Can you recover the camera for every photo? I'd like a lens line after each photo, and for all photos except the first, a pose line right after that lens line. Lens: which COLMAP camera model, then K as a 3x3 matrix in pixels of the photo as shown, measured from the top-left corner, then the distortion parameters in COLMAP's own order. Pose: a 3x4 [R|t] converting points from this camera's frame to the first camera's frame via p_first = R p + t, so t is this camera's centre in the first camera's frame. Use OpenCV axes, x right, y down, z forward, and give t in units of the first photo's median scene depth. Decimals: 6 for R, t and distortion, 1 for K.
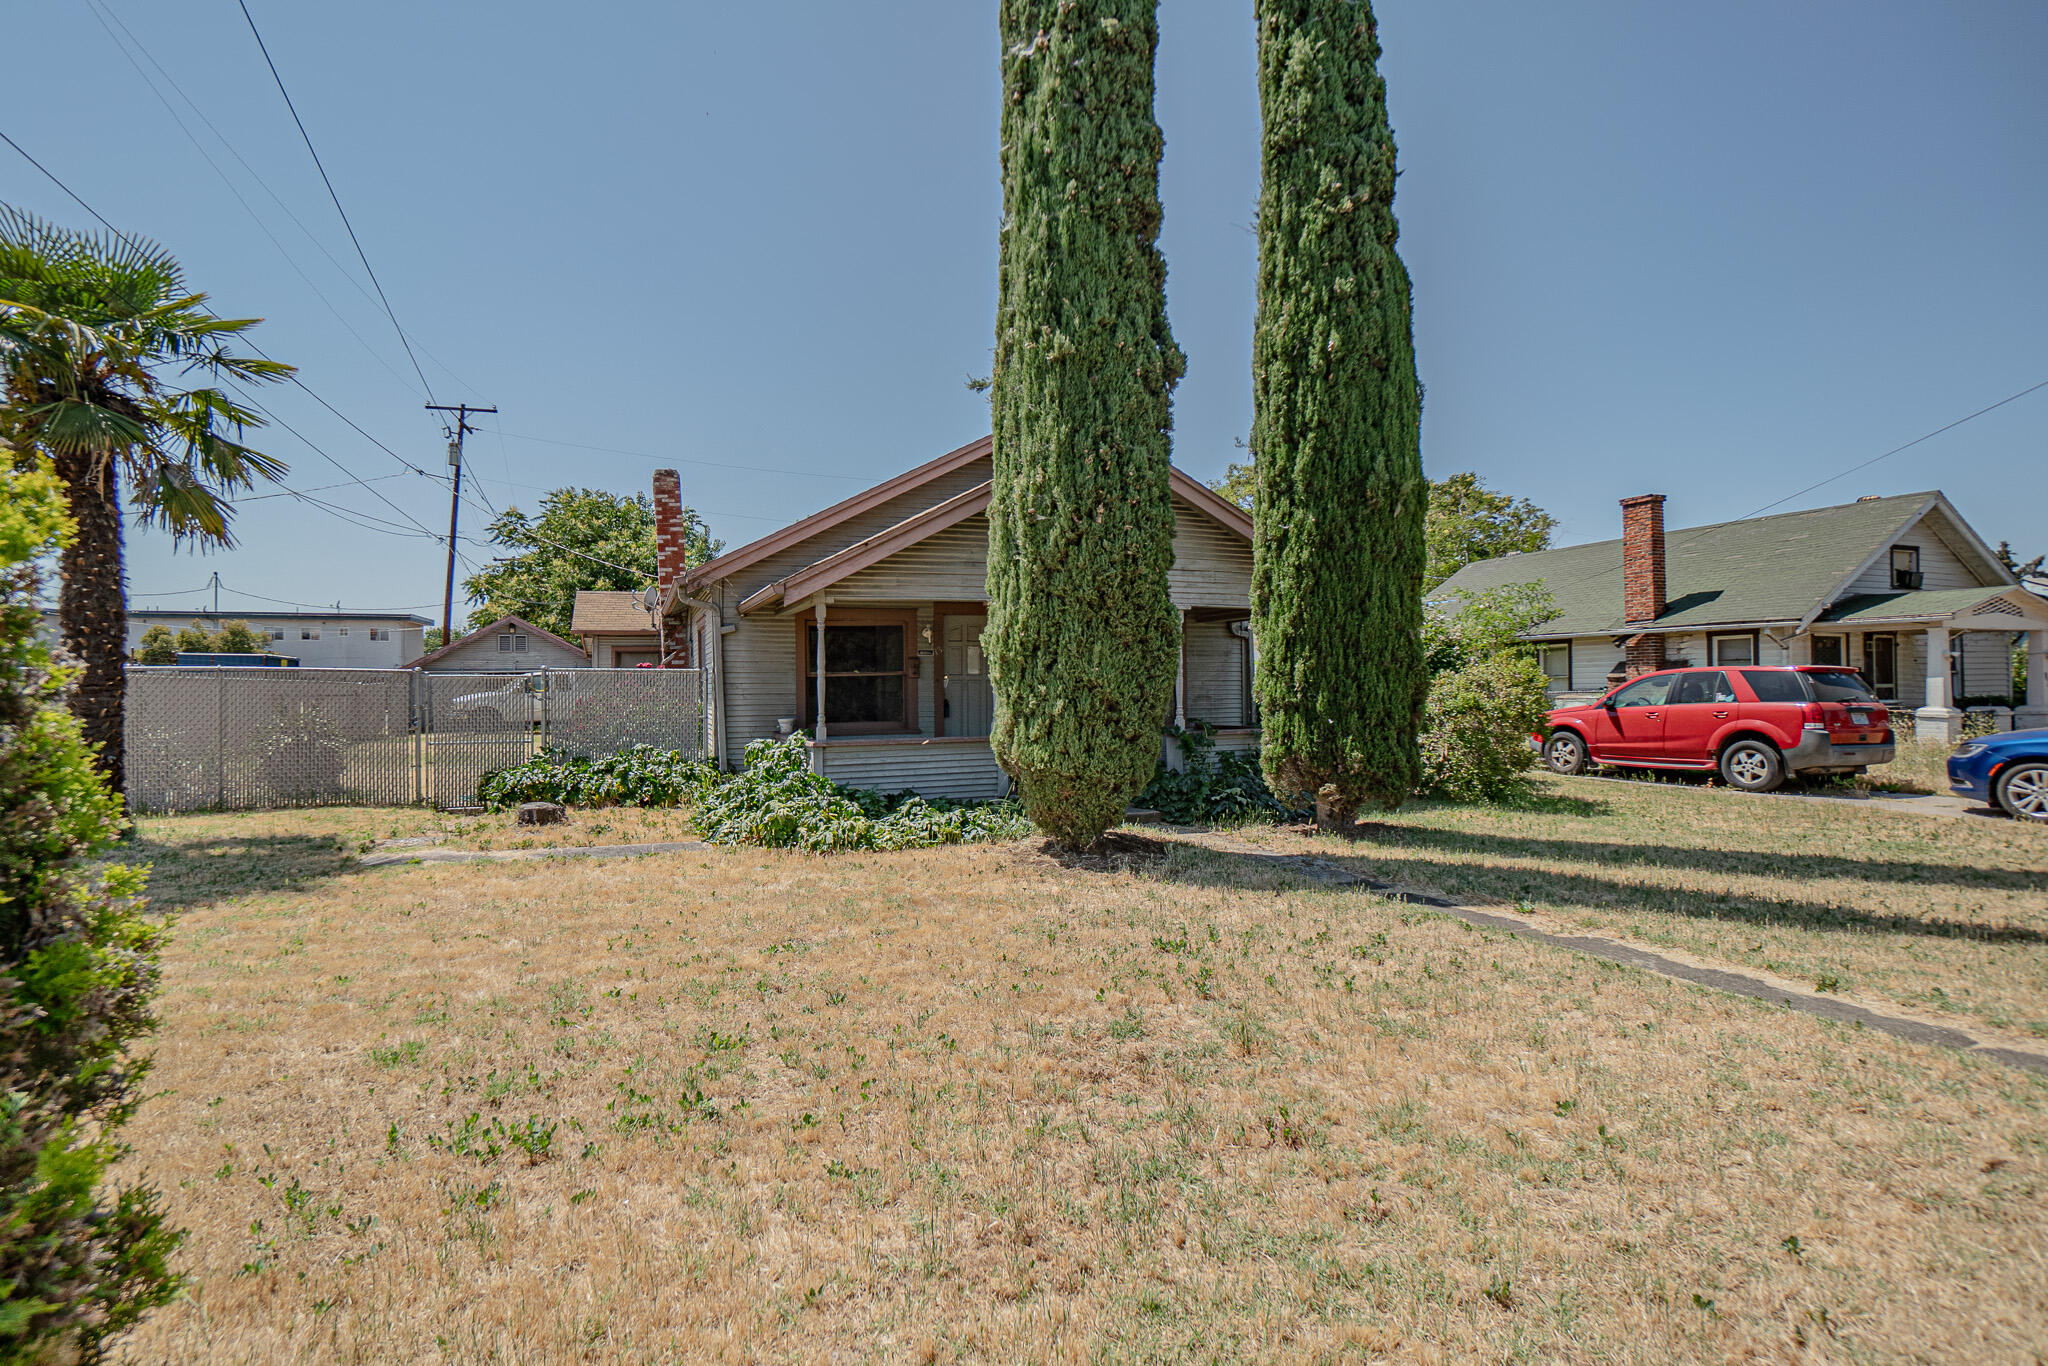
lens RADIAL K [[931.9, 0, 964.4], [0, 931.9, 671.5], [0, 0, 1]] dist [-0.030600, -0.000216]
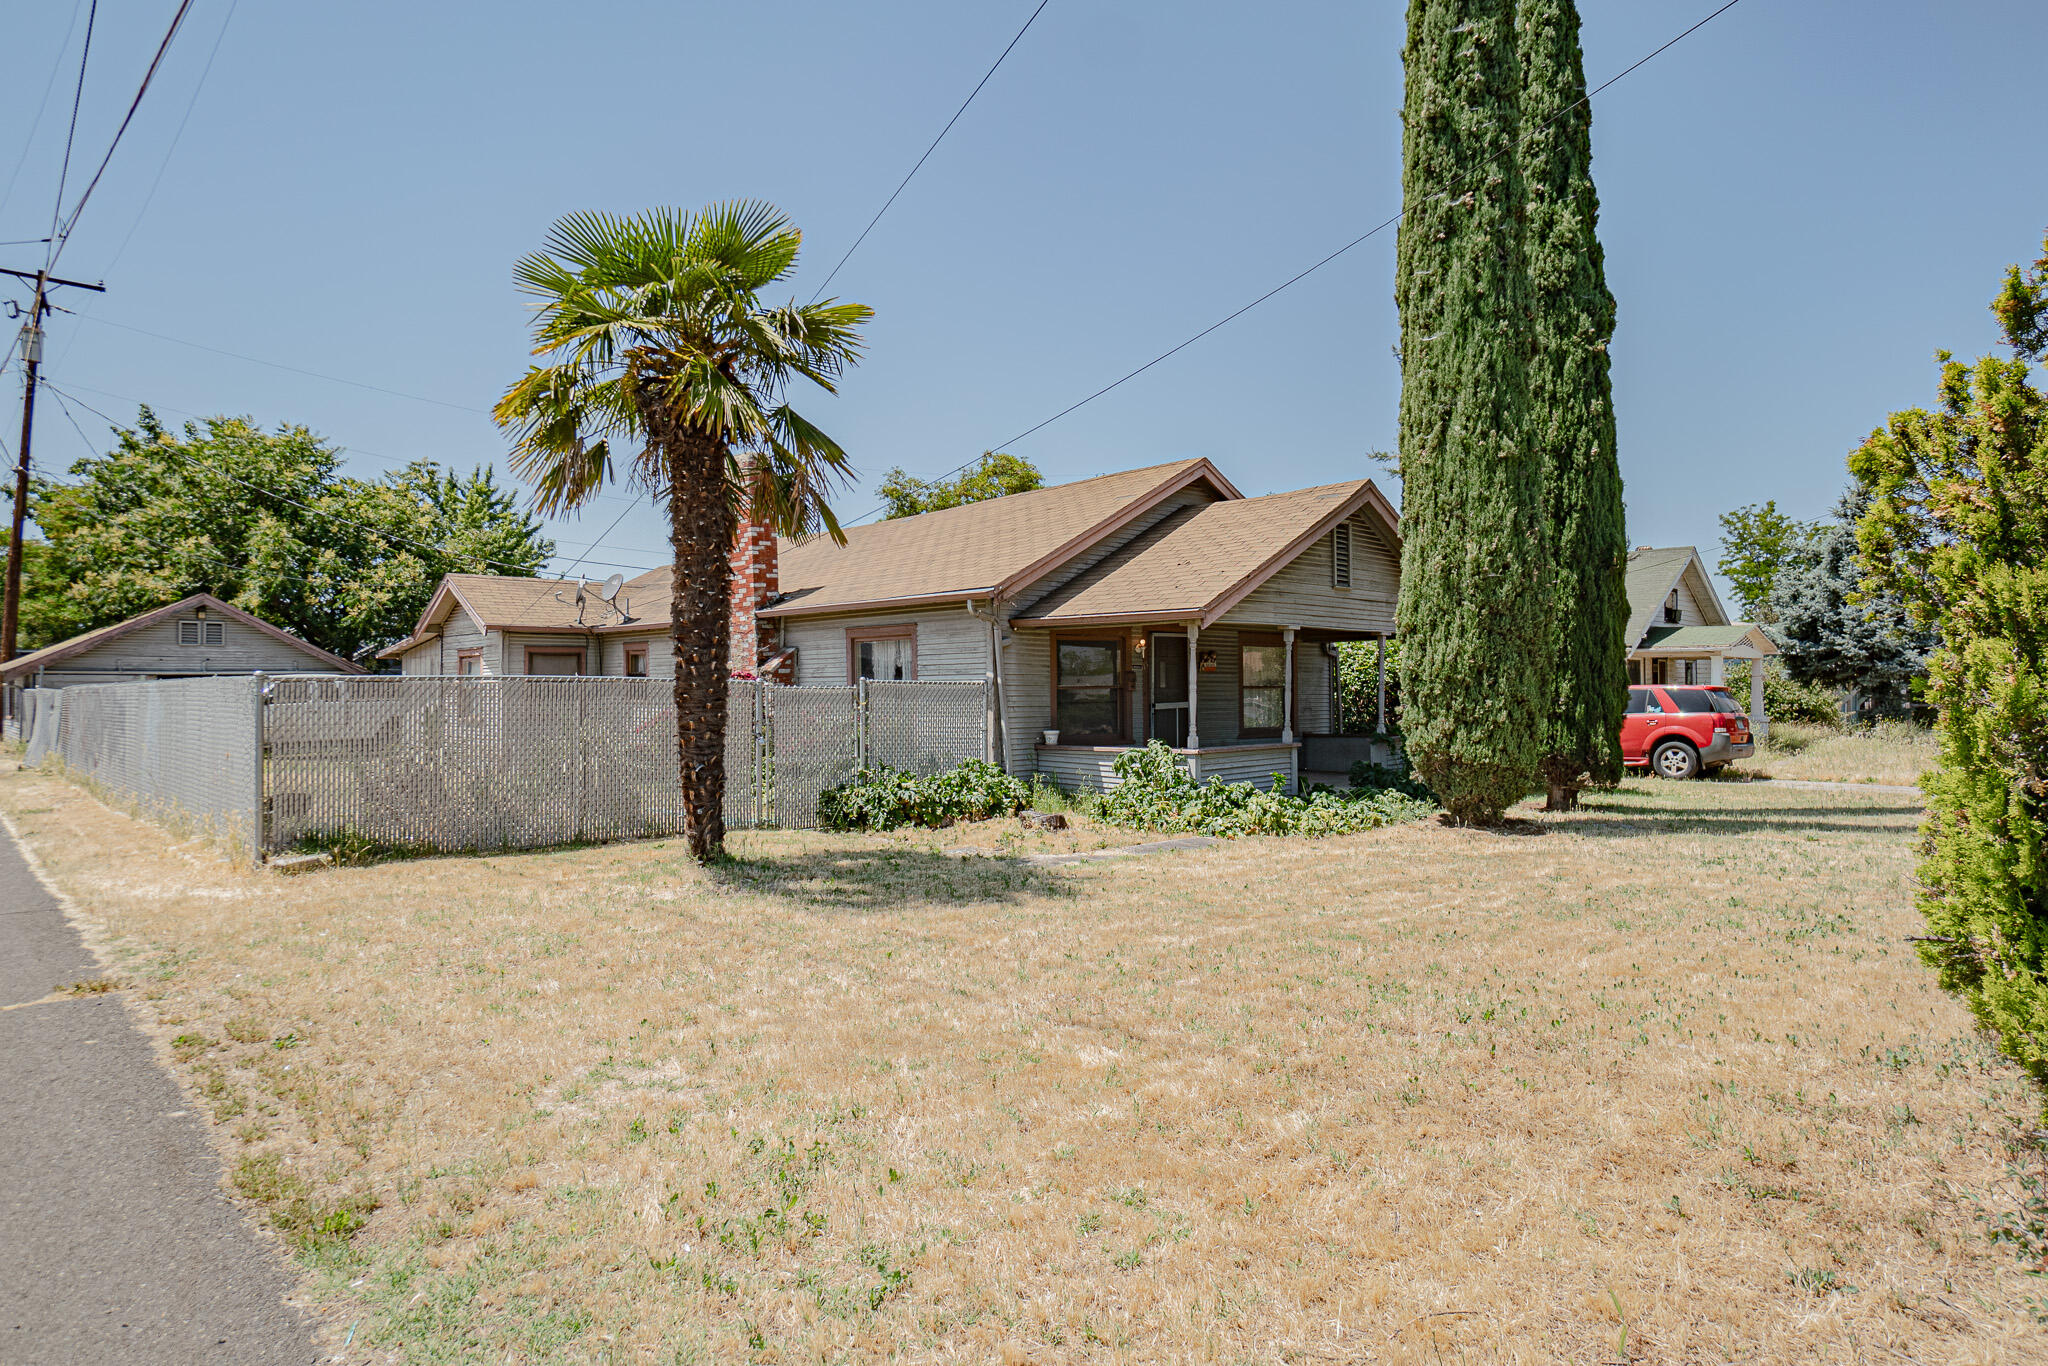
lens RADIAL K [[1139.4, 0, 1024.3], [0, 1139.4, 683.3], [0, 0, 1]] dist [-0.000692, -0.000313]
pose [[0.912986, 0.008593, 0.407901, -1.018999], [-0.010545, 0.999941, 0.002539, -0.005393], [-0.407855, -0.006619, 0.913023, -0.188862]]
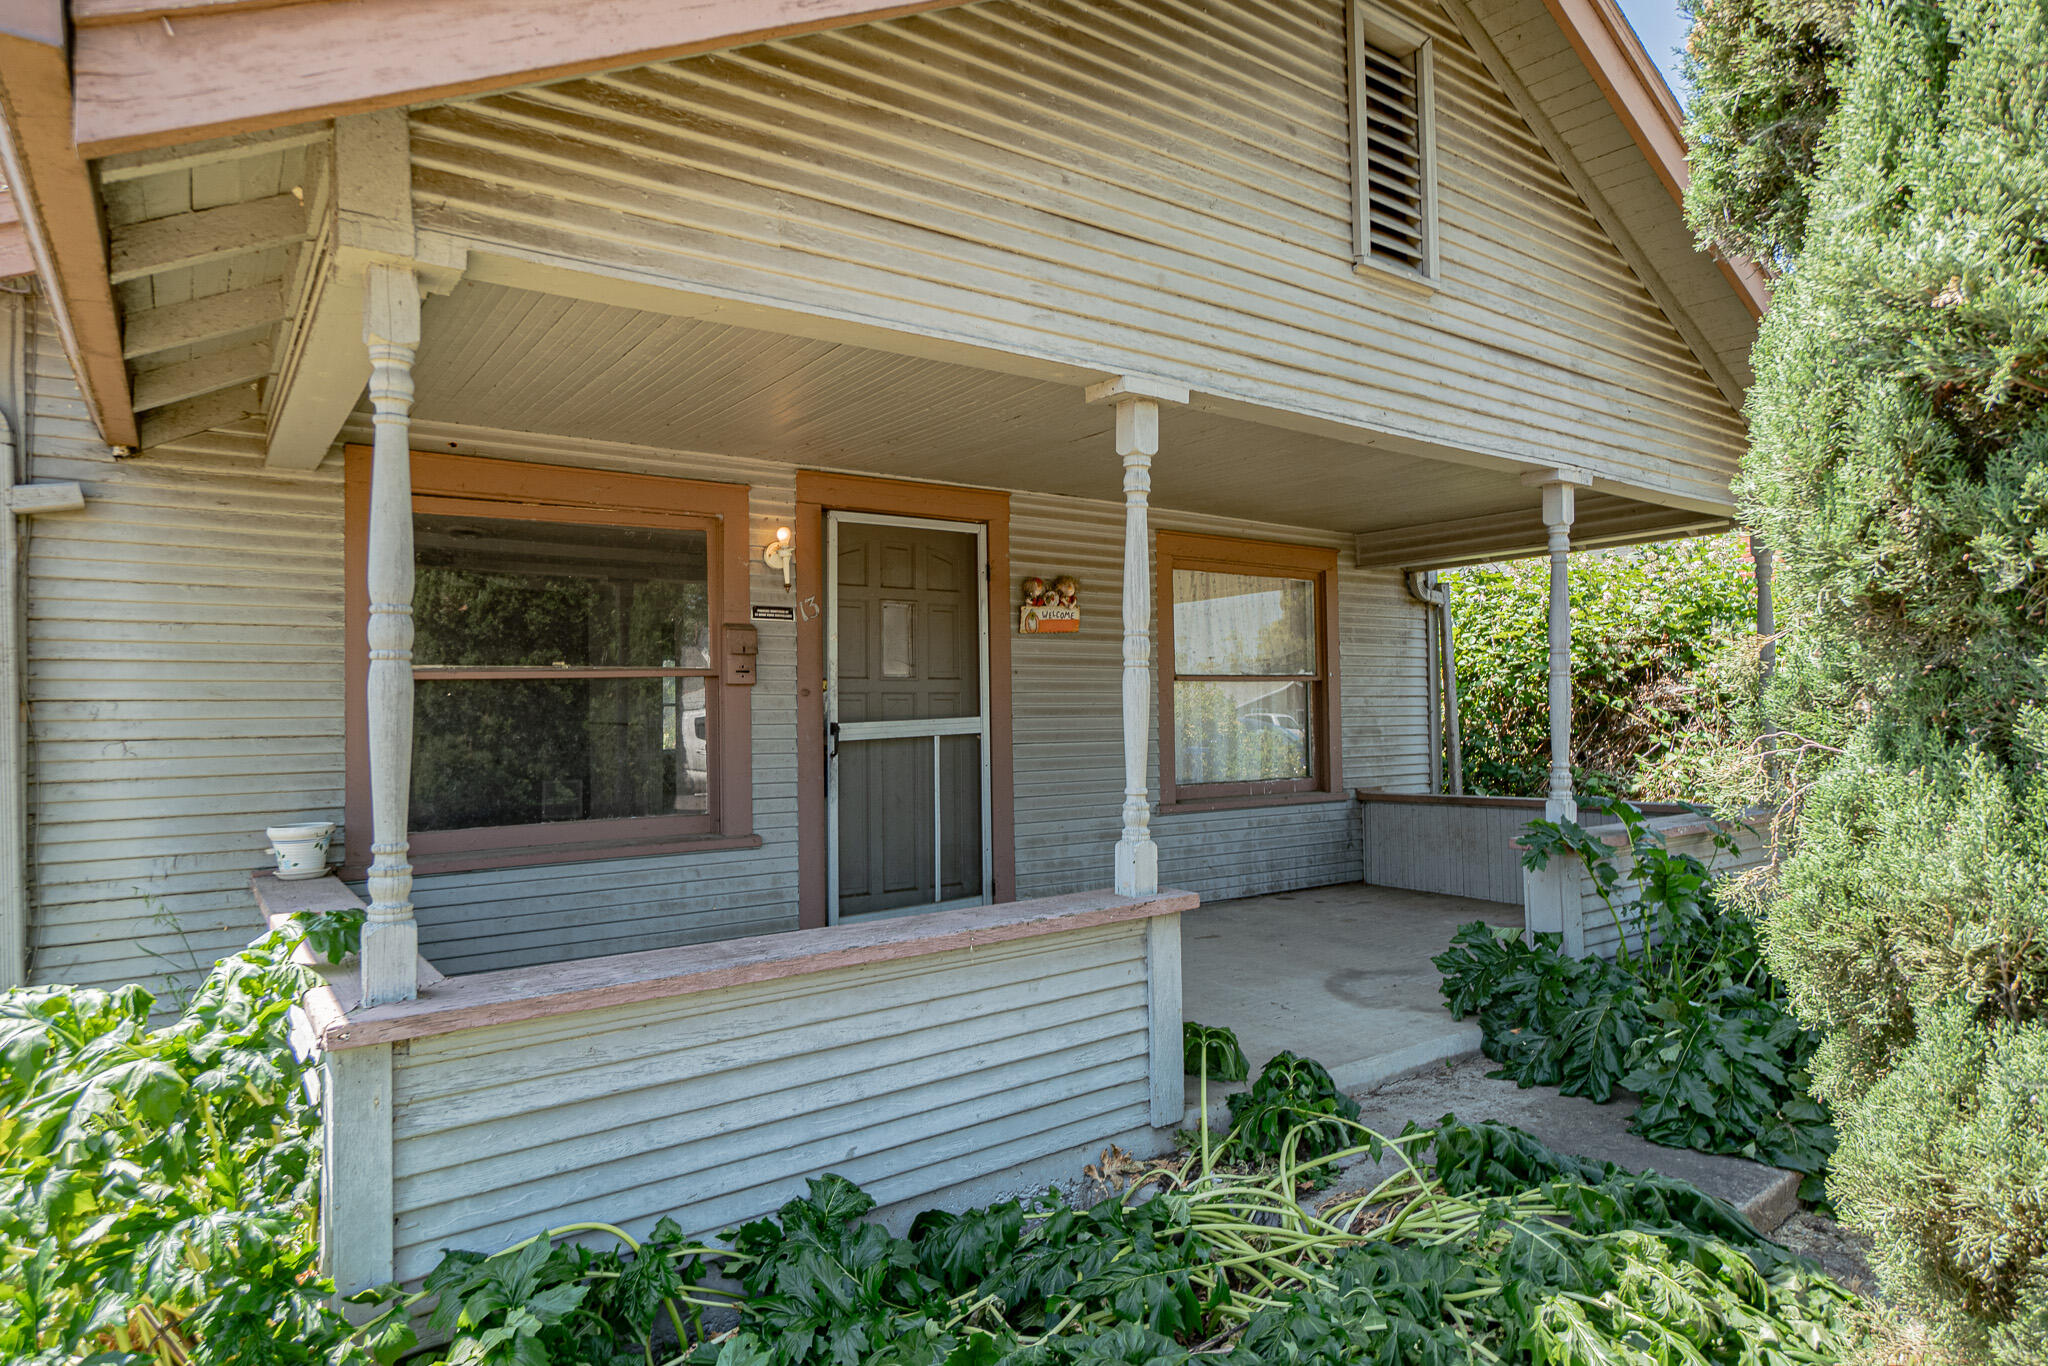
lens RADIAL K [[1139.4, 0, 1019.0], [0, 1139.4, 680.8], [0, 0, 1]] dist [-0.000692, -0.000313]
pose [[0.959898, 0.004008, 0.280321, -0.109067], [-0.001276, 0.999950, -0.009926, 0.013893], [-0.280347, 0.009171, 0.959855, 0.843473]]
